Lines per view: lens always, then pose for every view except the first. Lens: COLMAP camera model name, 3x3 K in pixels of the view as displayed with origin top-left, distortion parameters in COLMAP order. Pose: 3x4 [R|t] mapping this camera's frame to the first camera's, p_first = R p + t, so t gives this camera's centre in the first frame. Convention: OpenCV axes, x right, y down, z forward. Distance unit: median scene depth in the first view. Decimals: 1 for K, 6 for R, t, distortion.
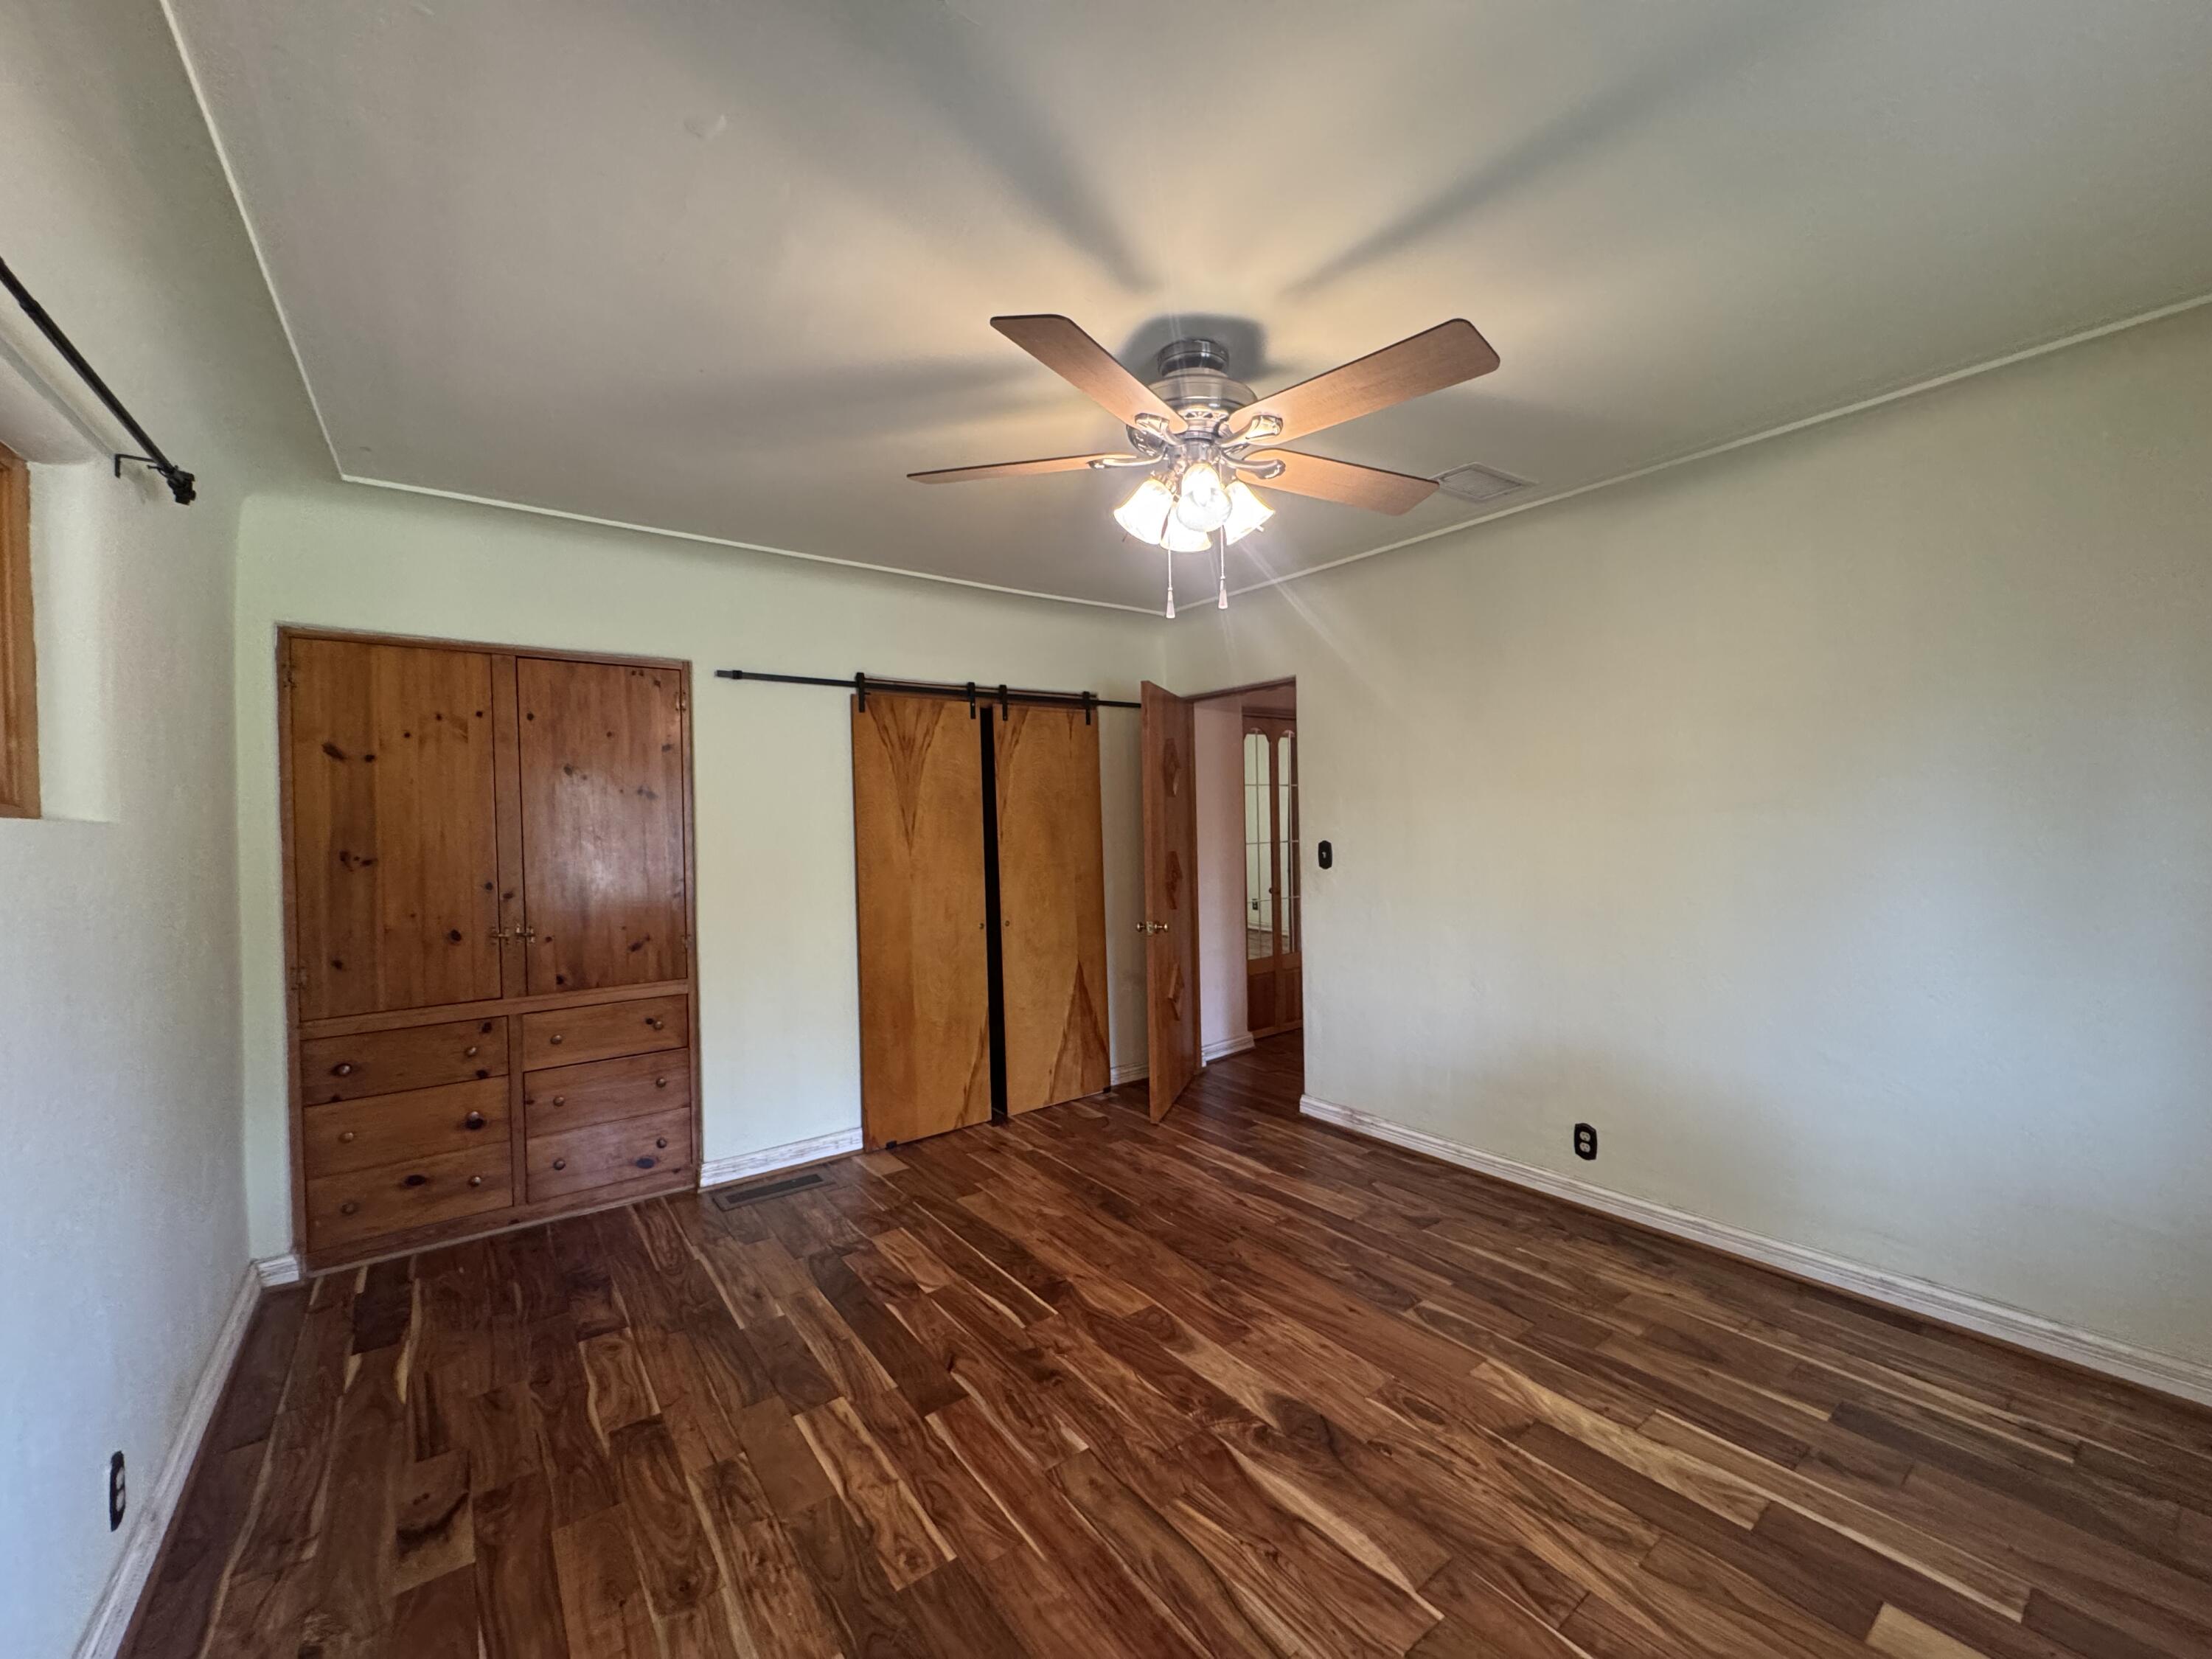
lens RADIAL K [[884.8, 0, 1103.4], [0, 884.8, 826.4], [0, 0, 1]] dist [-0.000516, 0.000310]
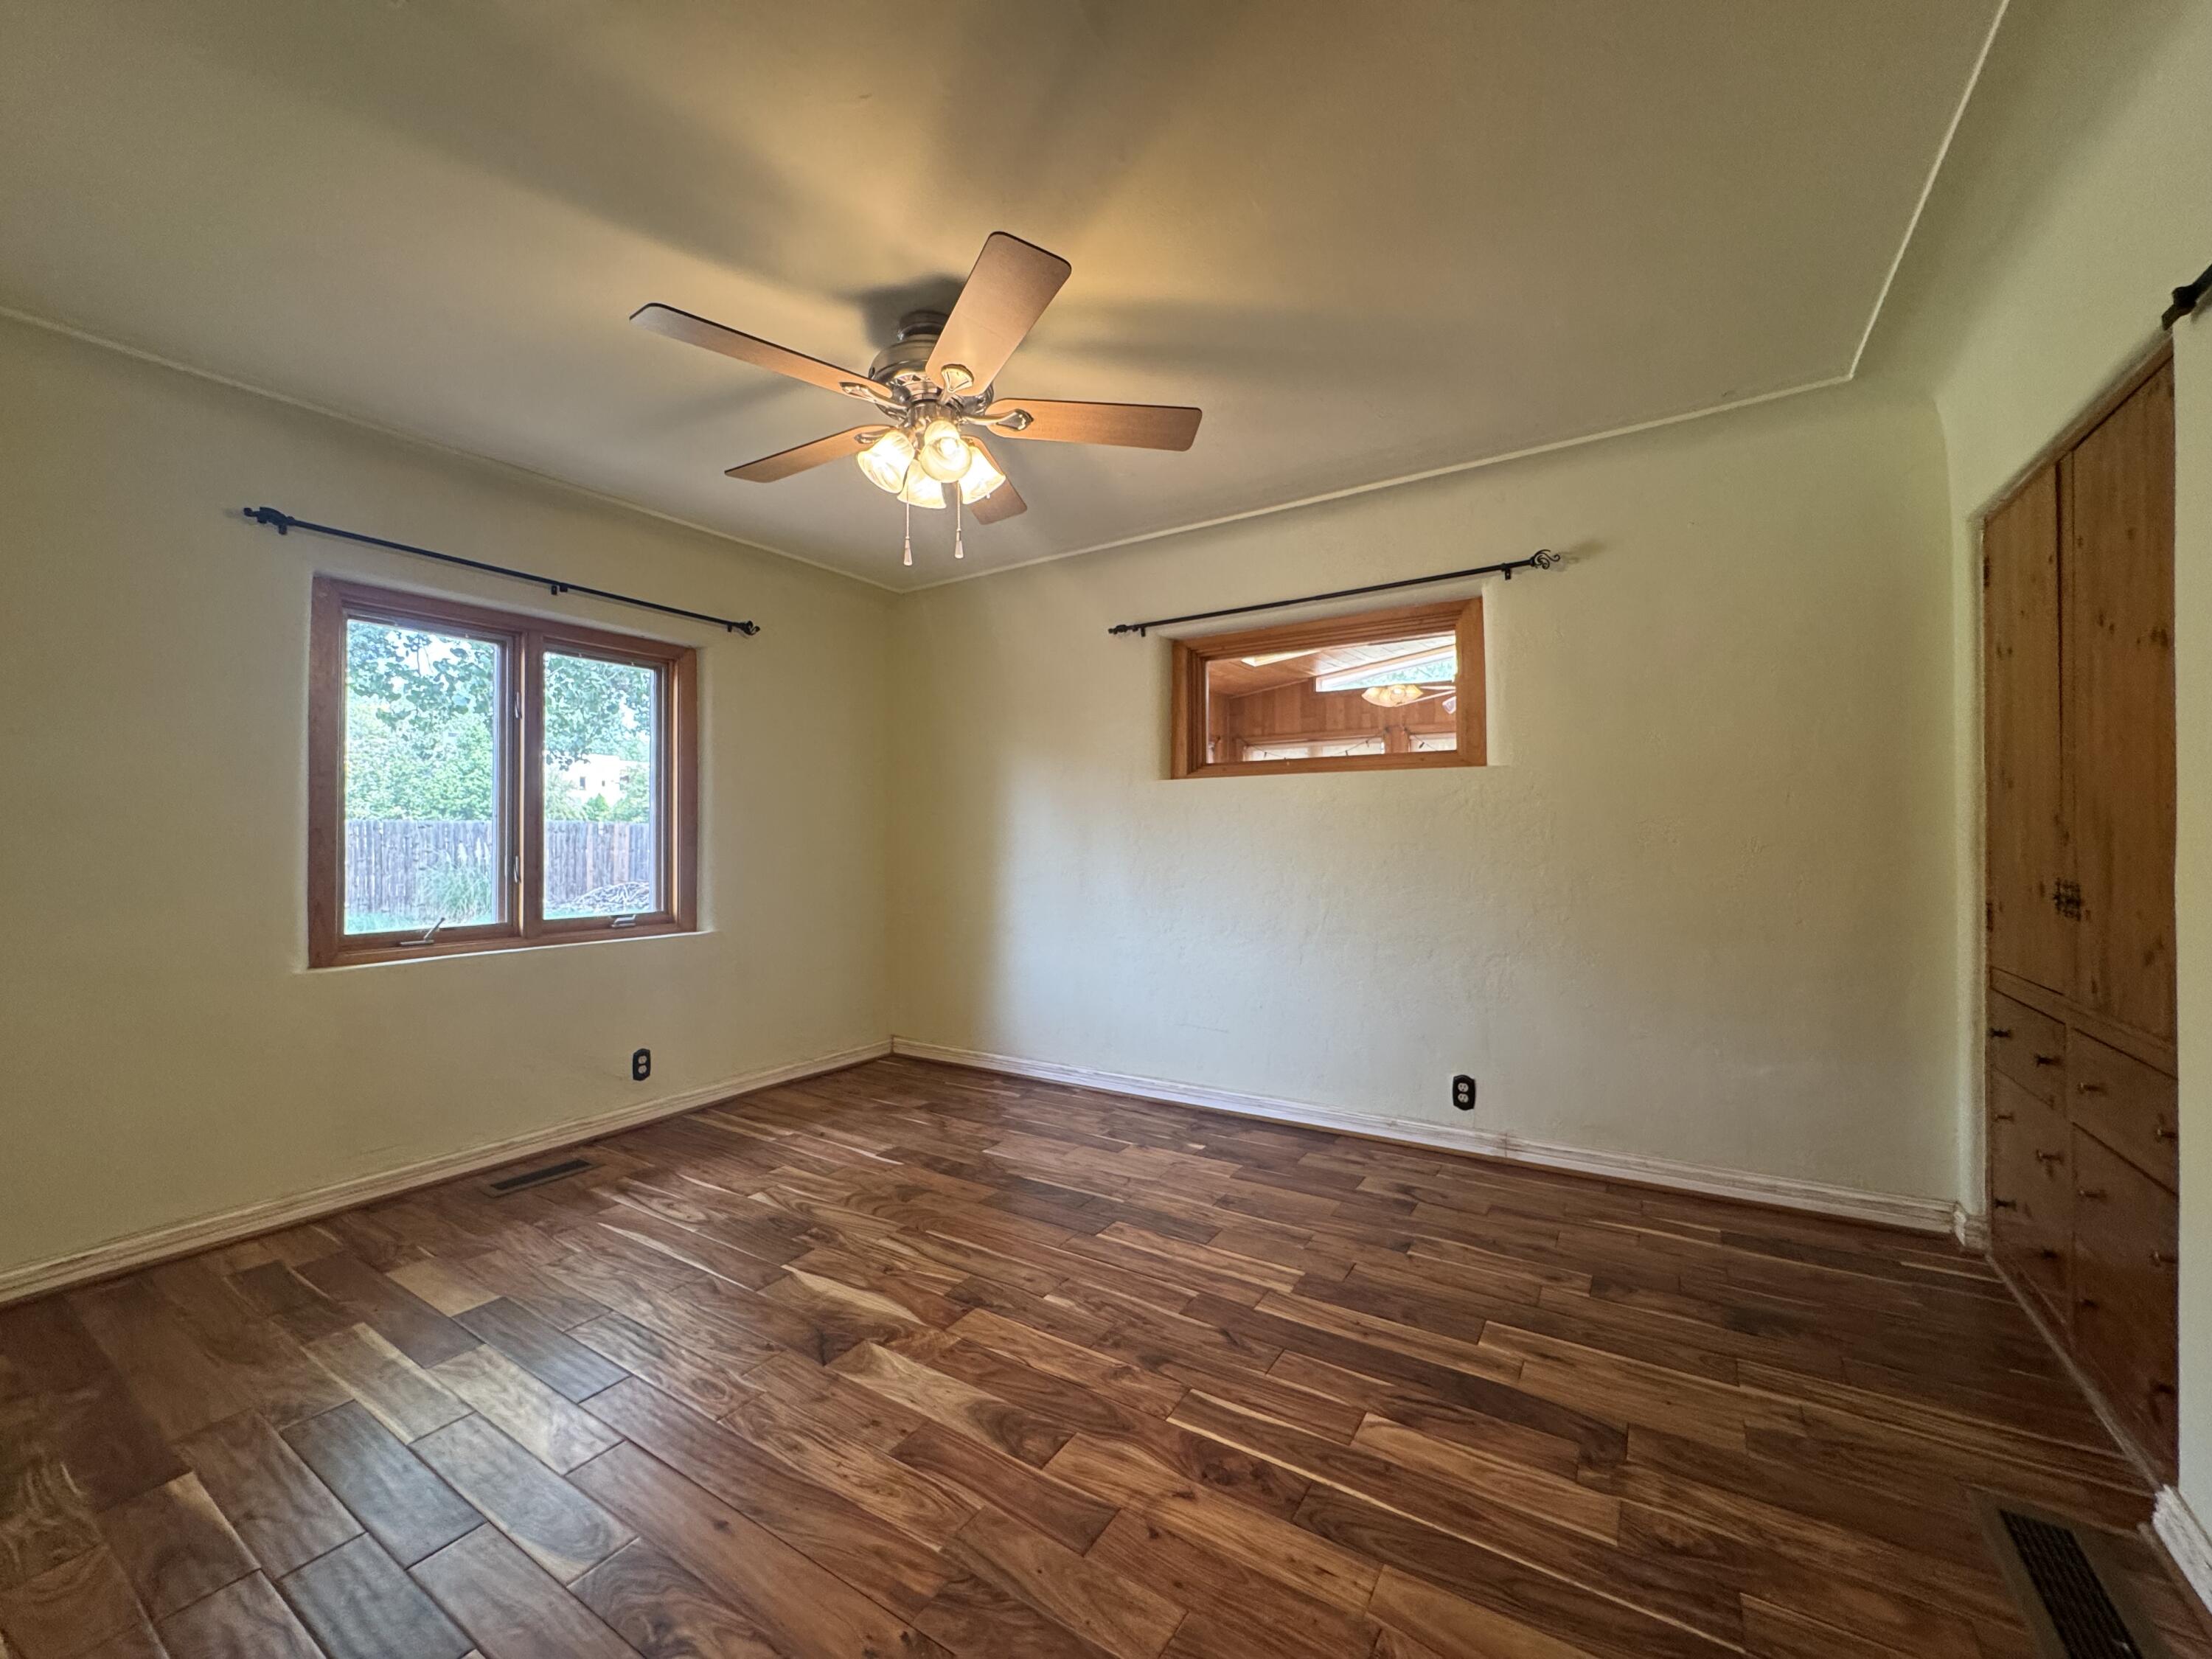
lens RADIAL K [[884.8, 0, 1103.4], [0, 884.8, 826.4], [0, 0, 1]] dist [-0.000516, 0.000310]
pose [[-0.935401, 0.020635, -0.352985, 0.257230], [0.020566, 0.999781, 0.003946, 0.072443], [0.352989, -0.003569, -0.935621, 1.784410]]
